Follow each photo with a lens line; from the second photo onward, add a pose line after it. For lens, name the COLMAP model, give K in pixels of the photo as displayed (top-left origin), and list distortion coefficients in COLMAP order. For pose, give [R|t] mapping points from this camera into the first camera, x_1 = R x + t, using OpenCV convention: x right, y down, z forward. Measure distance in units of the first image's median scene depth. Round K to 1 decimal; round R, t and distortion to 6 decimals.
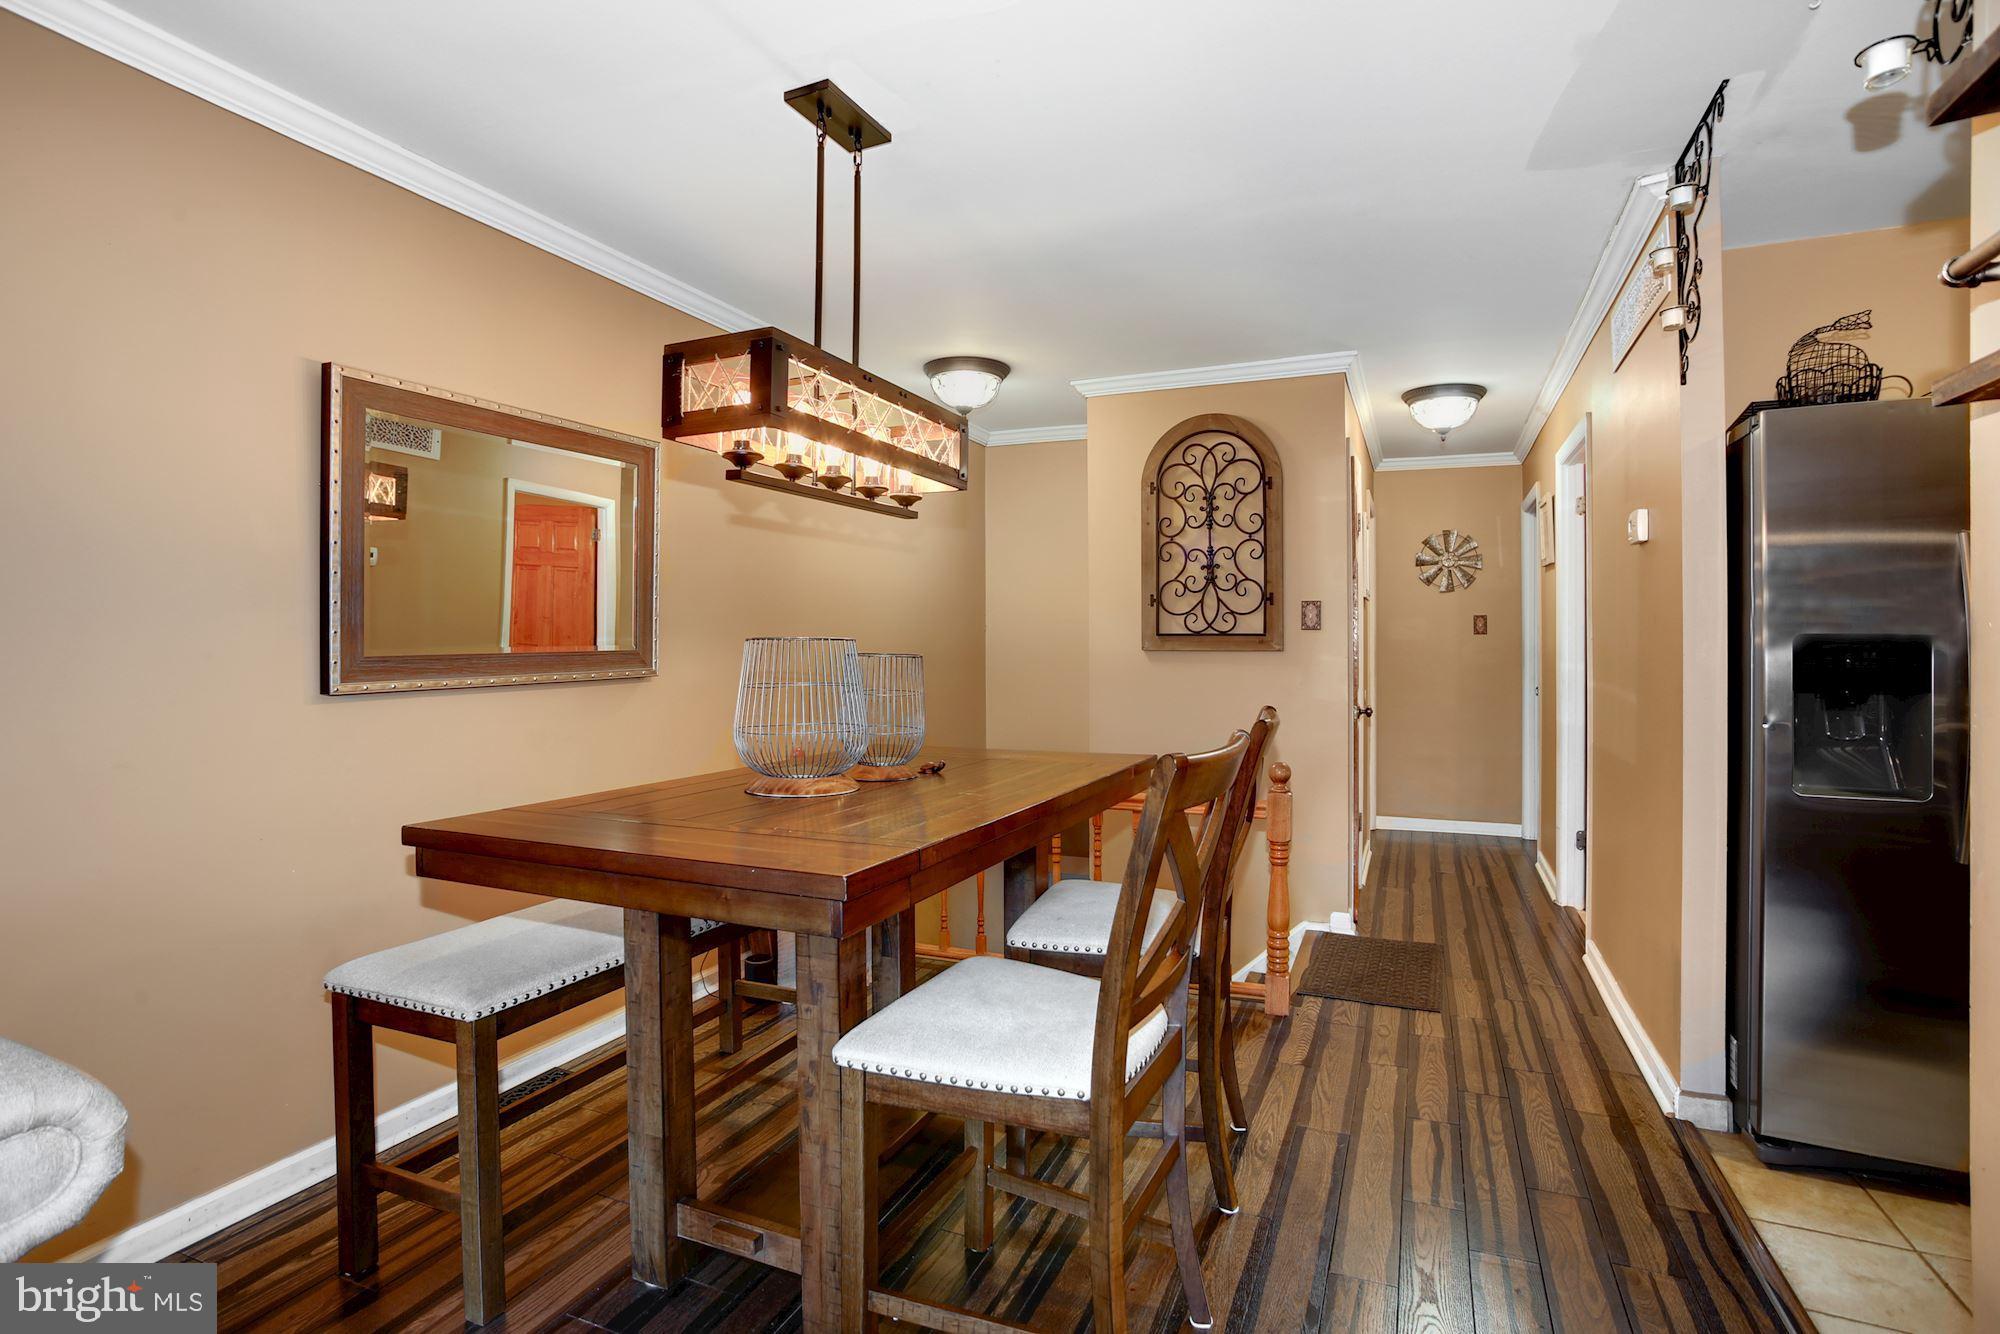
lens RADIAL K [[970.0, 0, 1000.0], [0, 970.0, 653.6], [0, 0, 1]] dist [-0.041147, 0.001335]
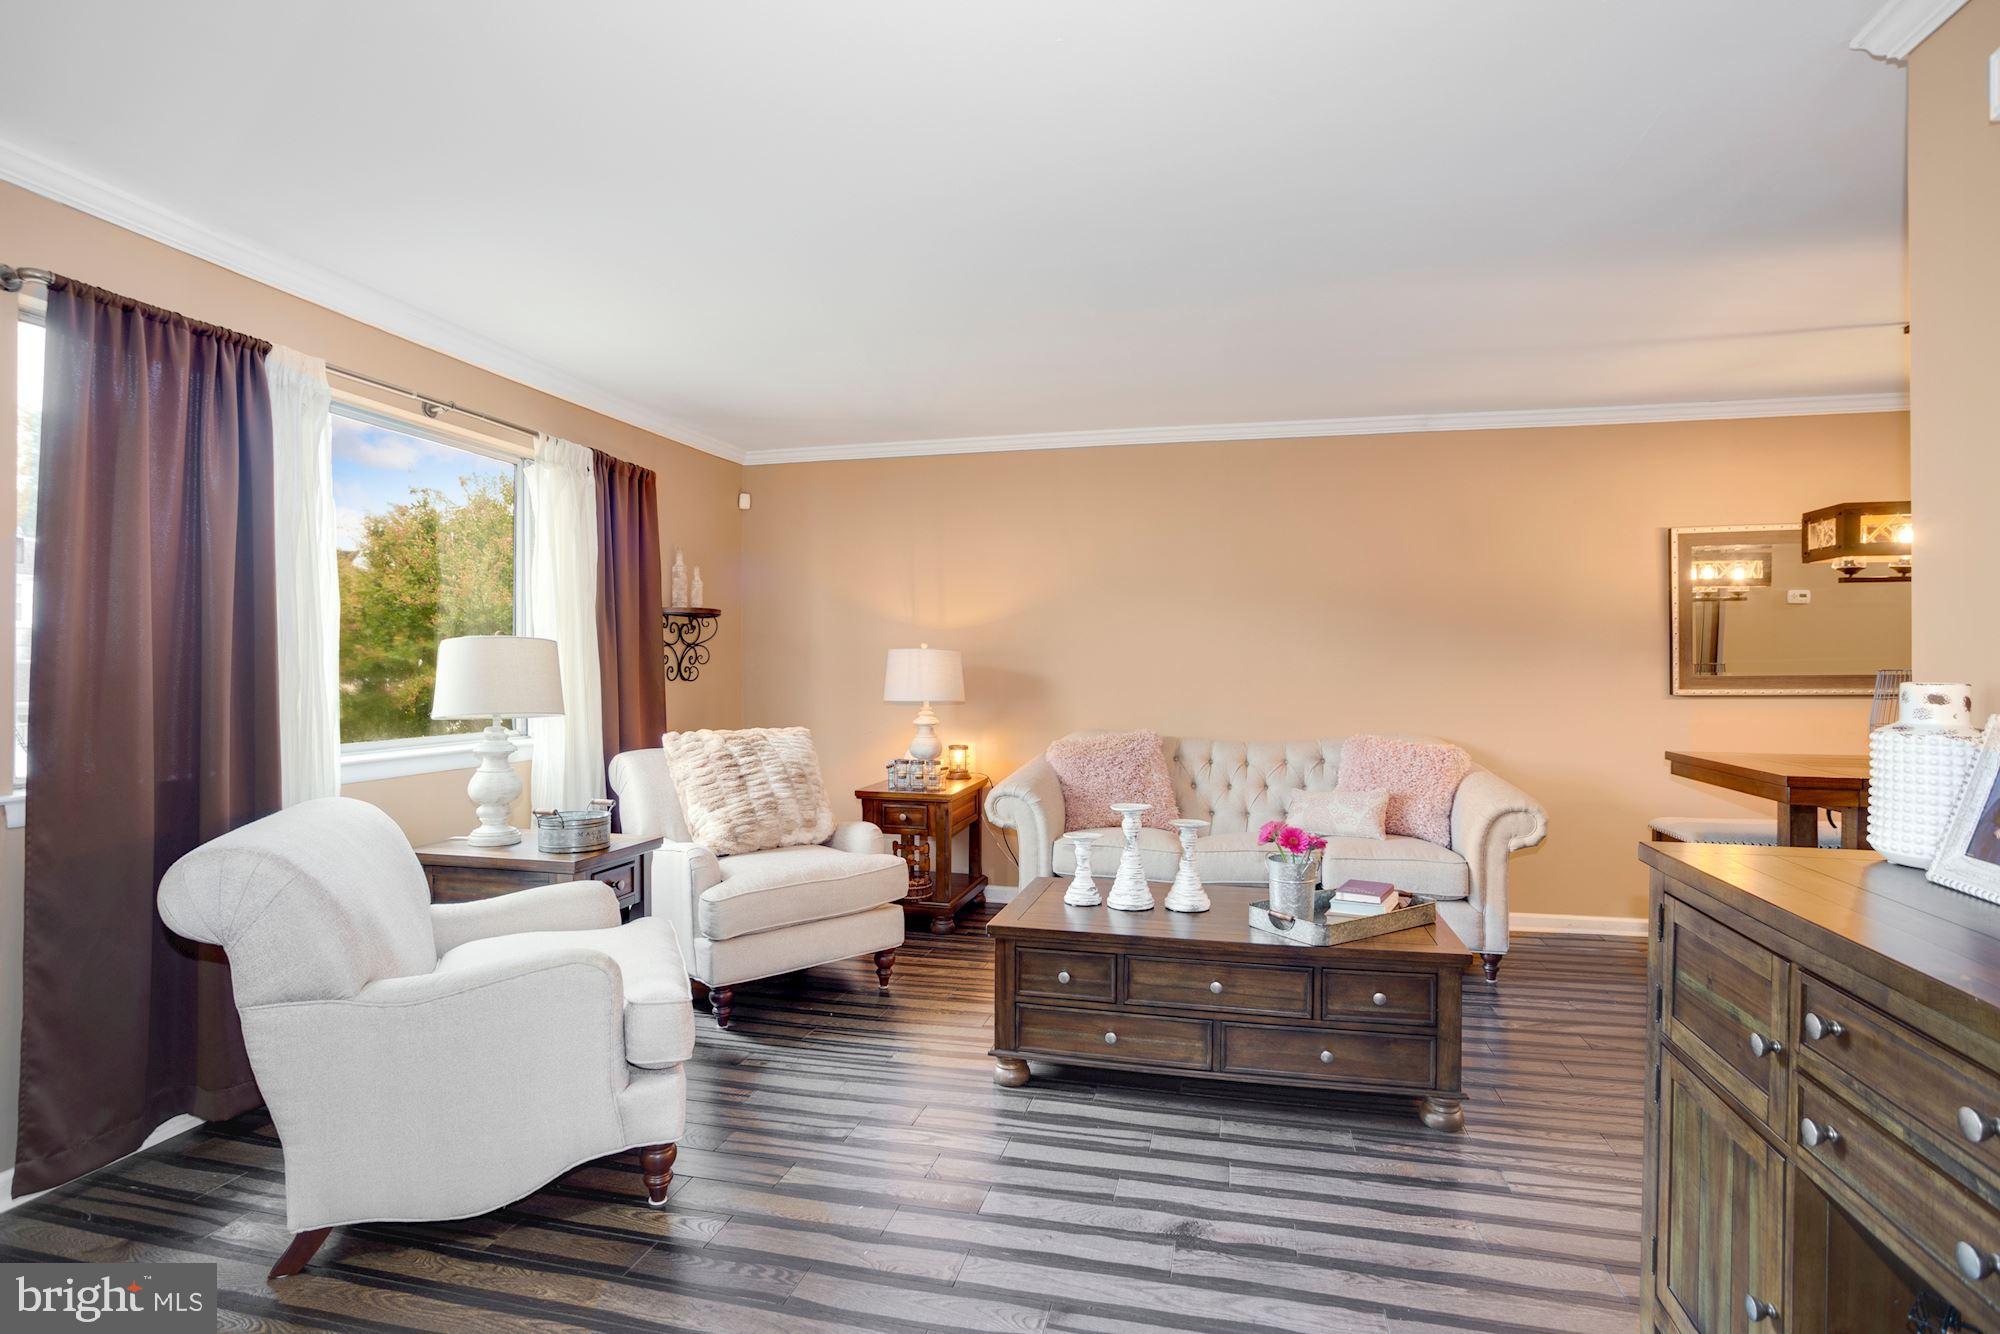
lens RADIAL K [[970.0, 0, 1000.0], [0, 970.0, 653.6], [0, 0, 1]] dist [-0.041147, 0.001335]
pose [[0.173762, -0.001238, -0.984787, 0.527575], [-0.006079, 0.999979, -0.002330, -0.015591], [0.984769, 0.006392, 0.173751, -0.384118]]
